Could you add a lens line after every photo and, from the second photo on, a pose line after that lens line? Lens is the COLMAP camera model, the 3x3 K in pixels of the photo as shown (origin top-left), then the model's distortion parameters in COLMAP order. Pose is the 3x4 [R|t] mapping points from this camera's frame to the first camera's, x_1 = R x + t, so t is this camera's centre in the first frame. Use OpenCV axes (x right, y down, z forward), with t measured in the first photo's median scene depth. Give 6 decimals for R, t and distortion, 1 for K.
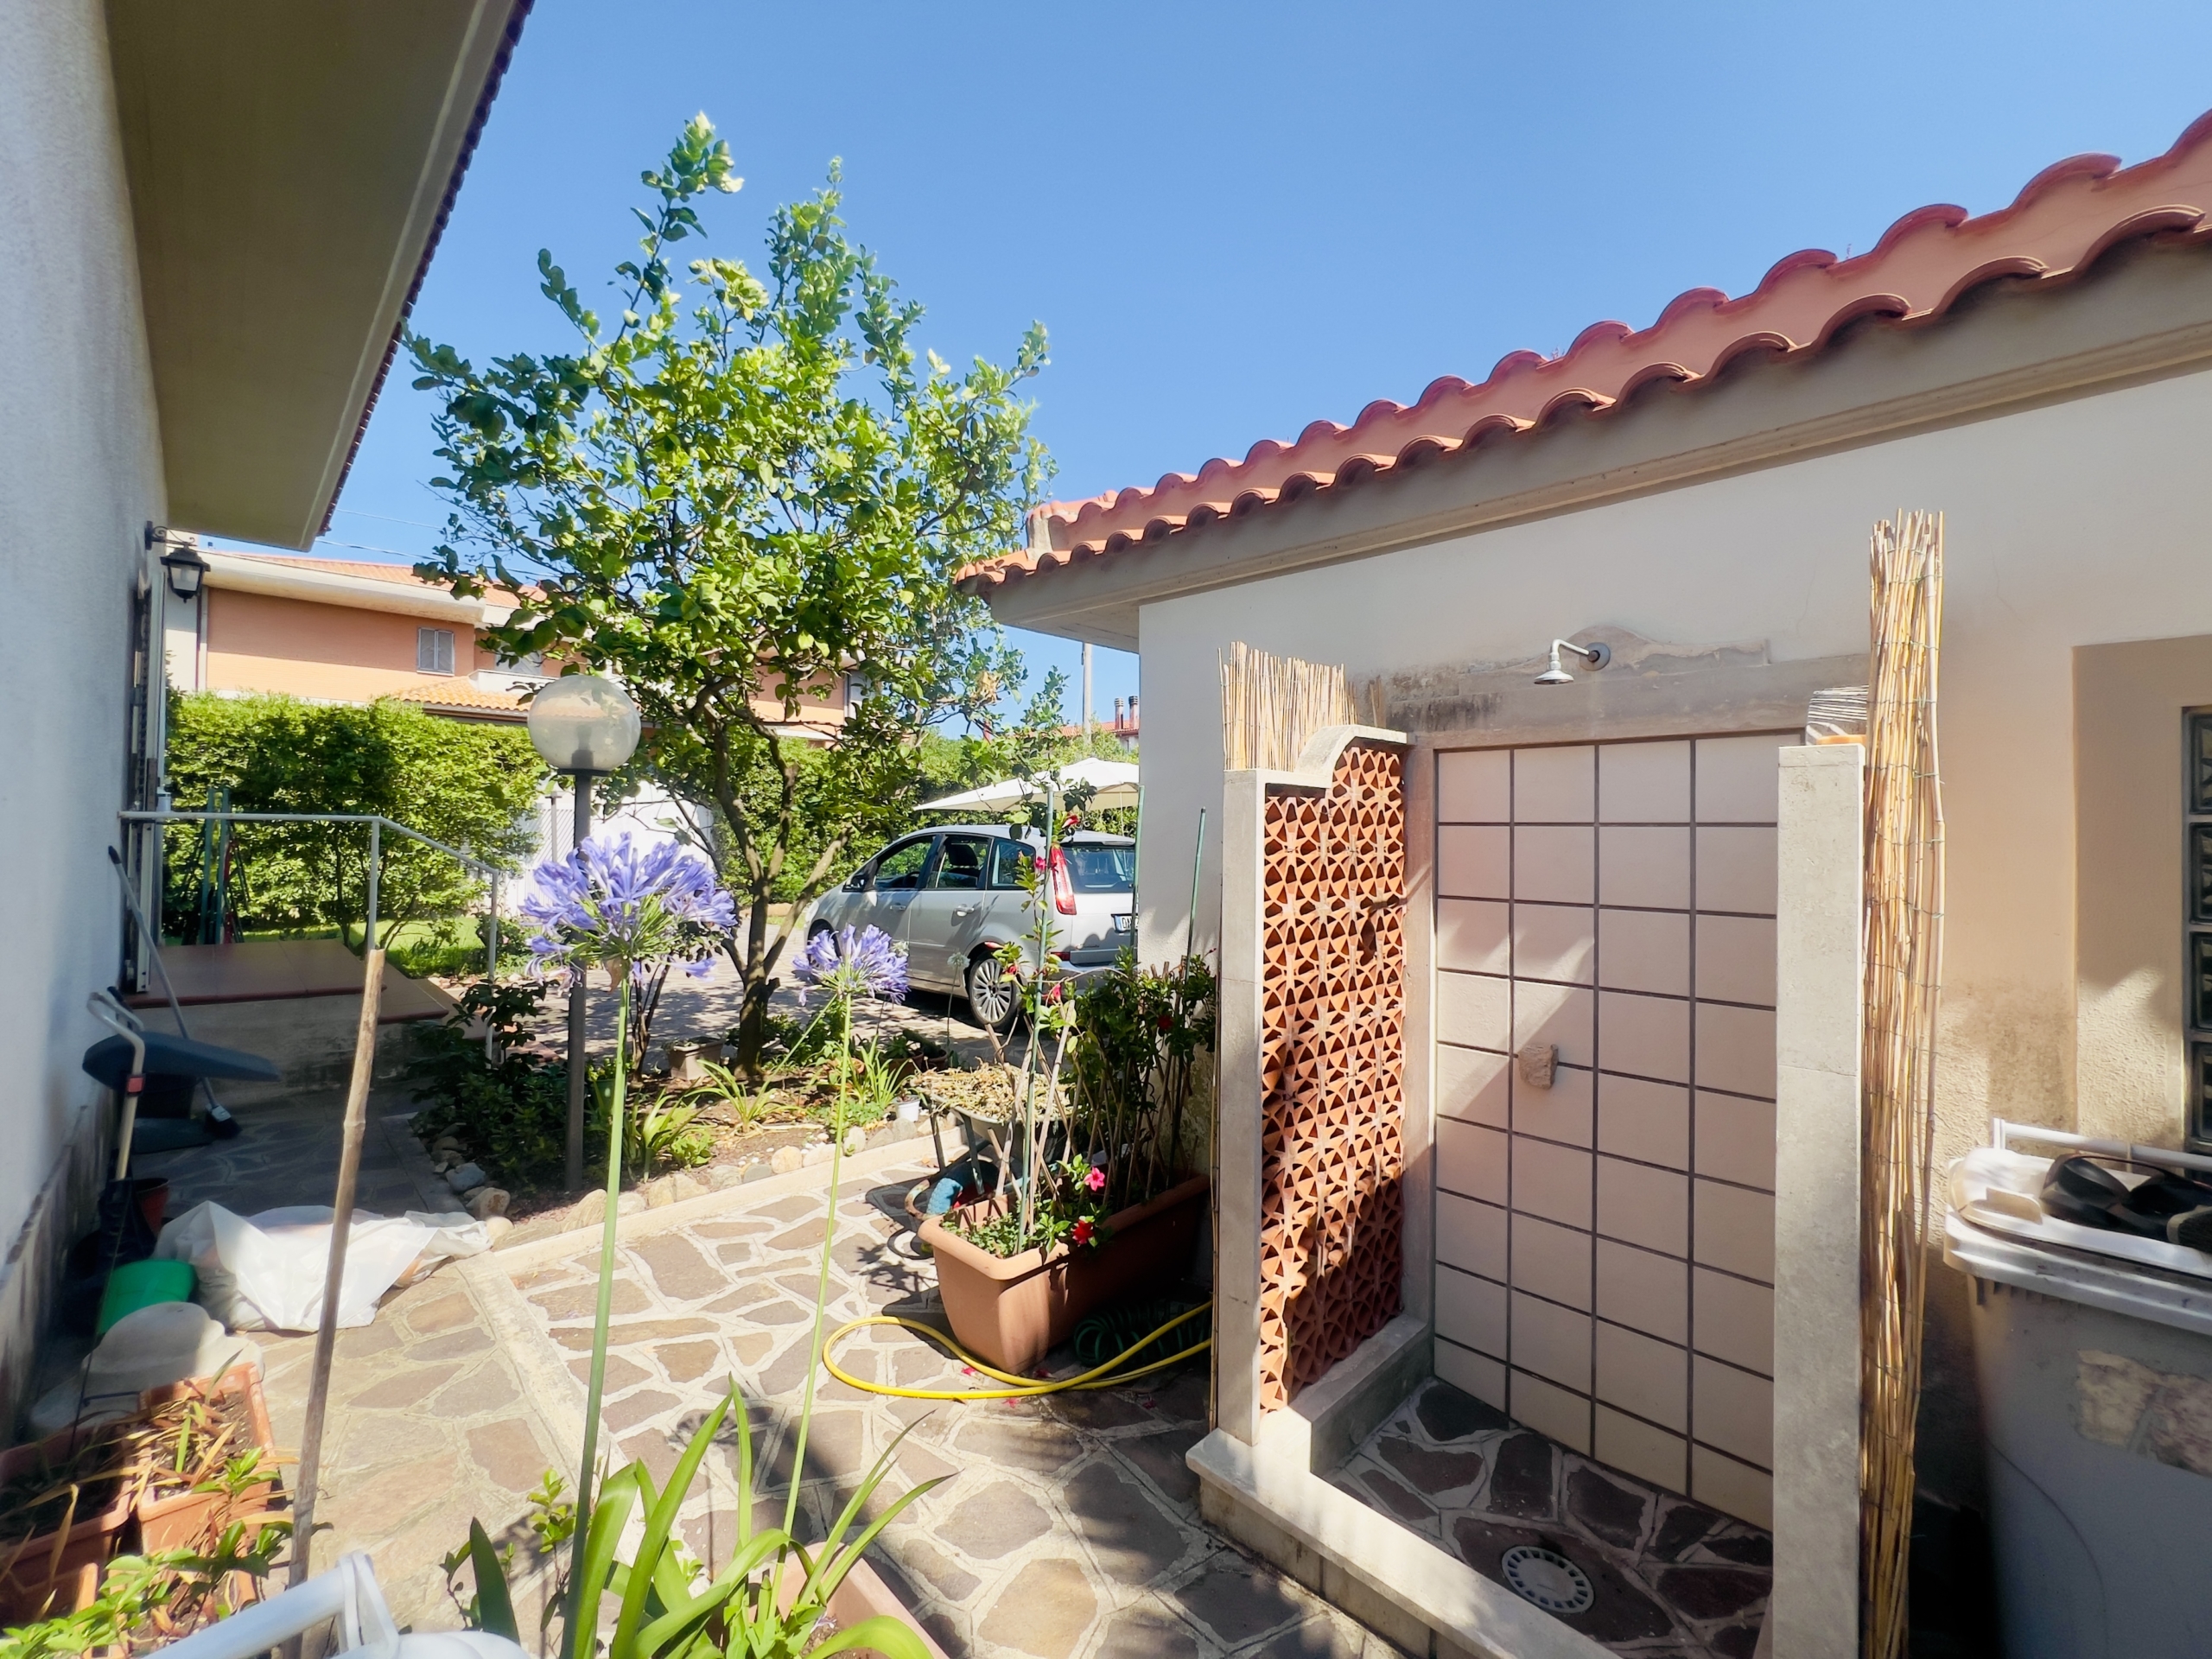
lens RADIAL K [[891.9, 0, 1105.2], [0, 891.9, 828.4], [0, 0, 1]] dist [-0.001879, 0.001018]
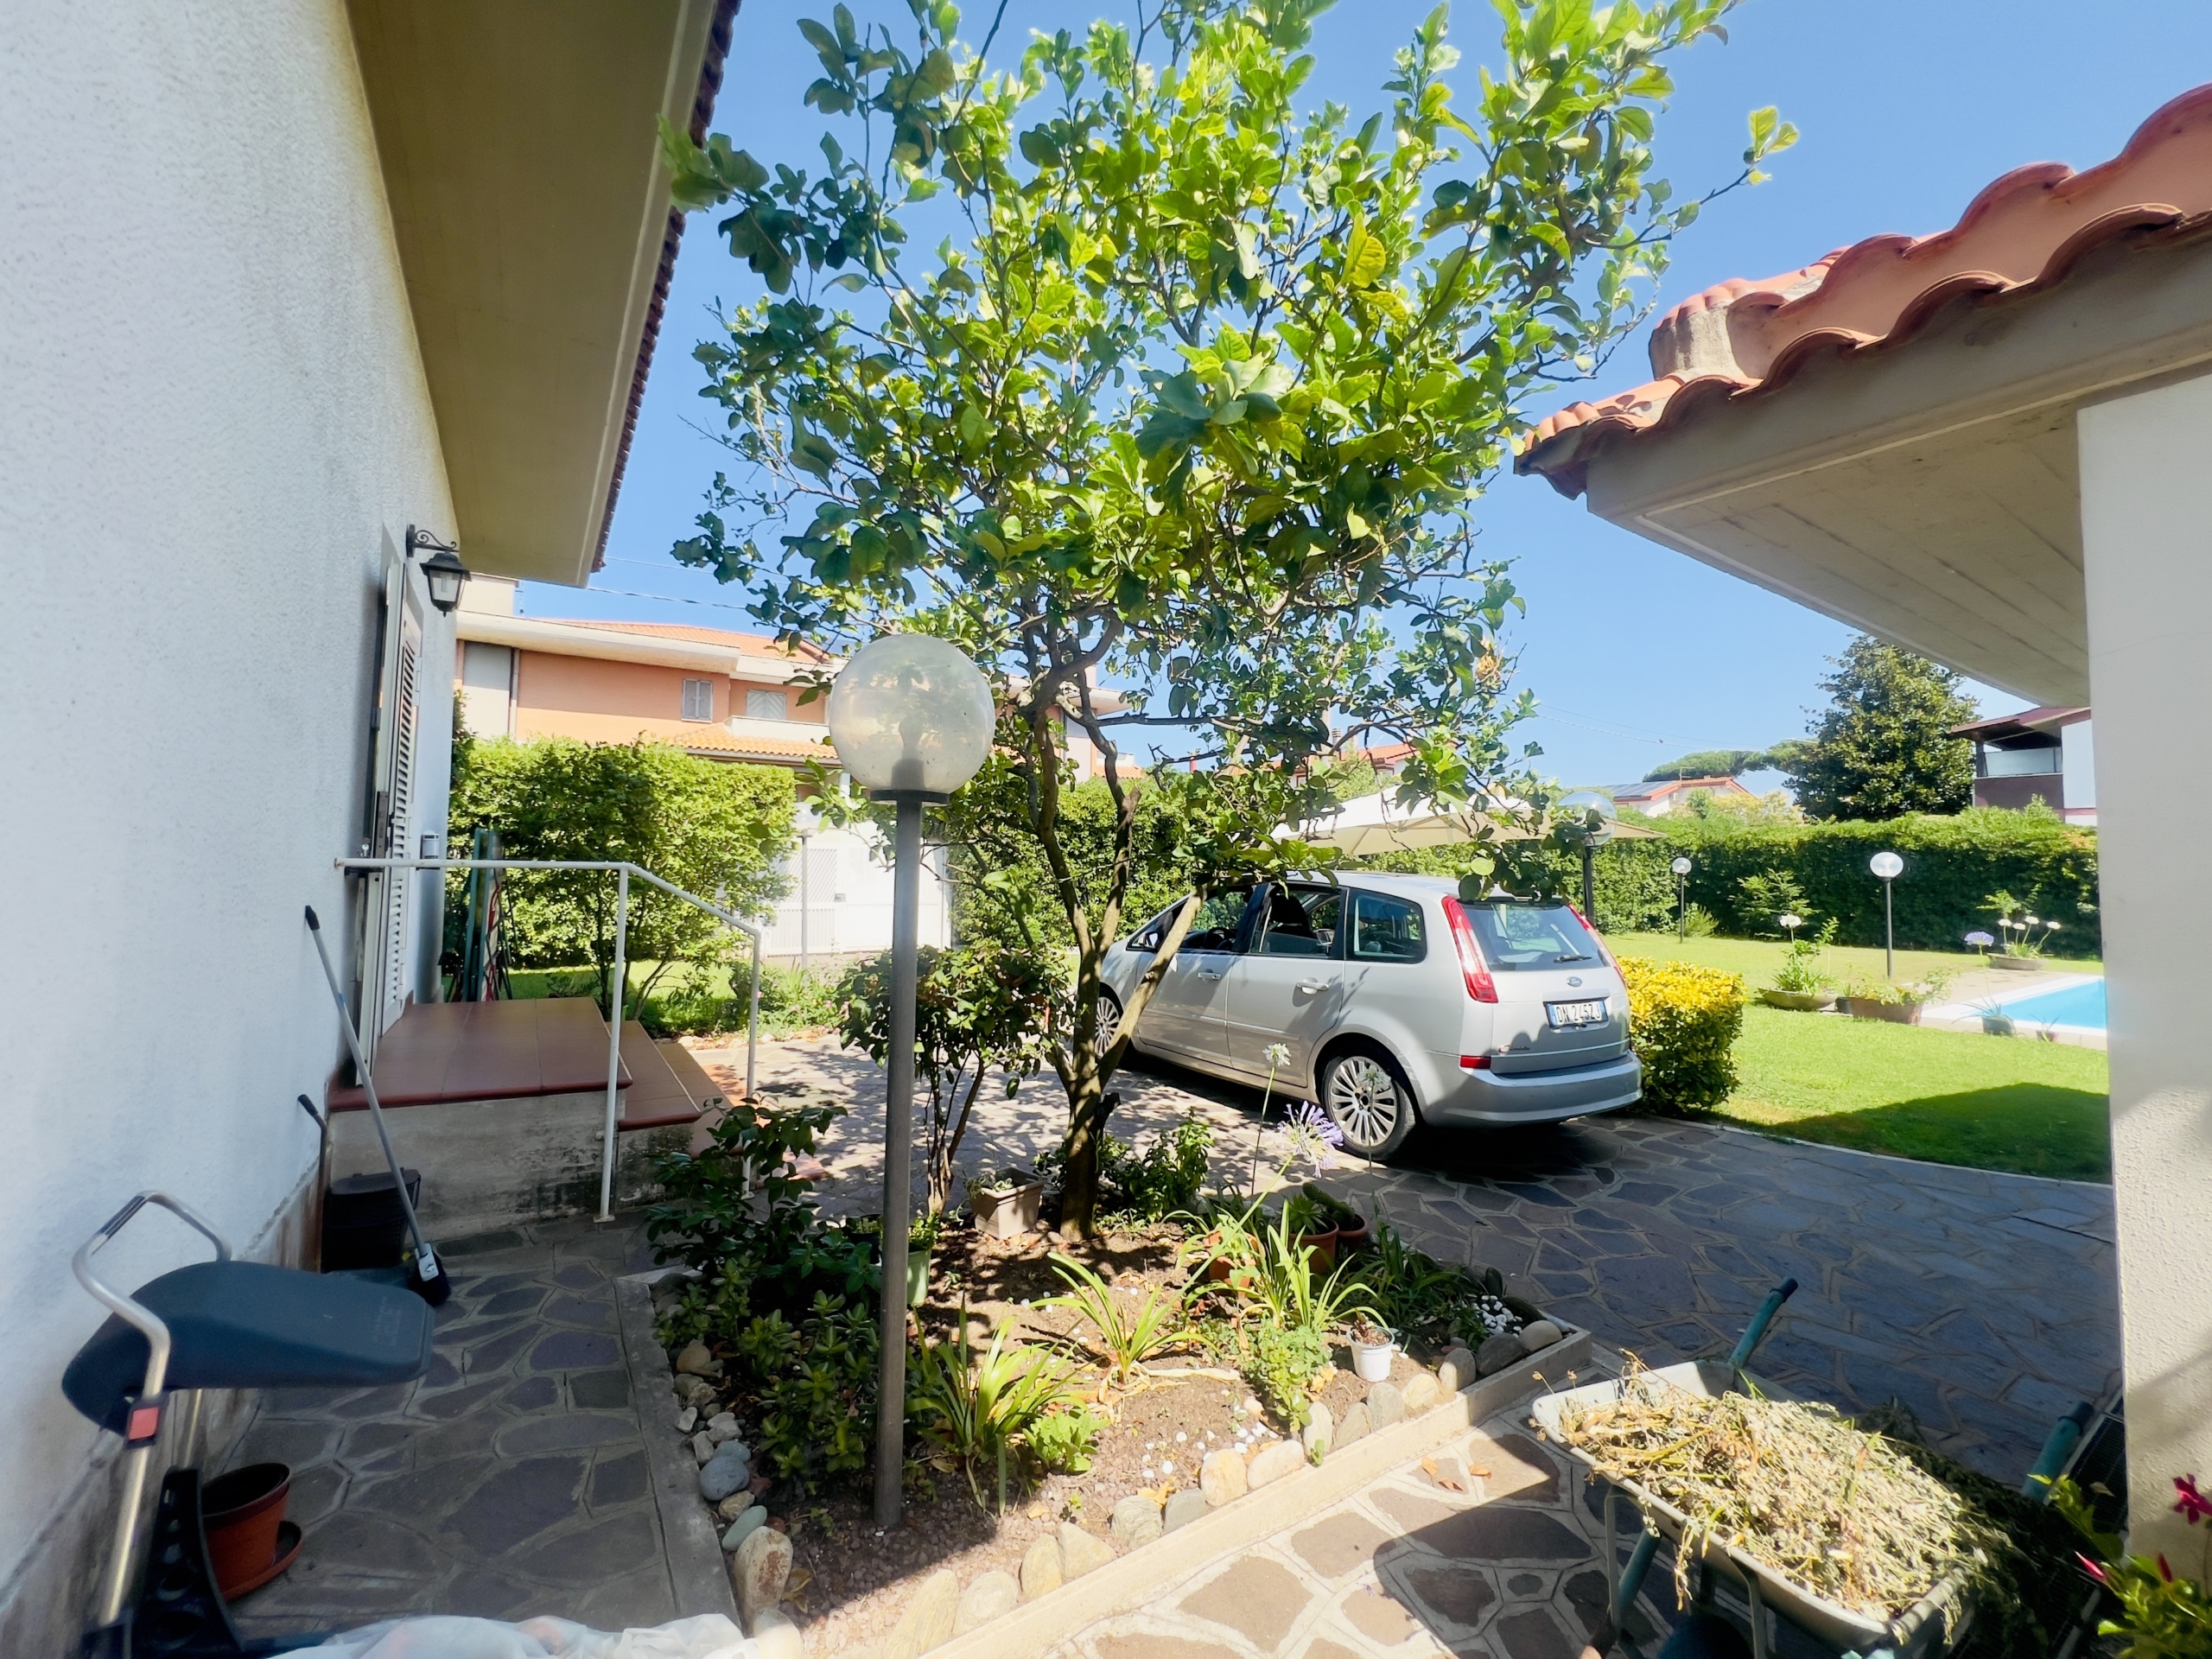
lens RADIAL K [[891.9, 0, 1108.9], [0, 891.9, 832.0], [0, 0, 1]] dist [-0.001879, 0.001018]
pose [[0.978248, -0.005260, -0.207374, -0.171325], [-0.002465, 0.999313, -0.036977, -0.009236], [0.207426, 0.036684, 0.977563, 0.230204]]
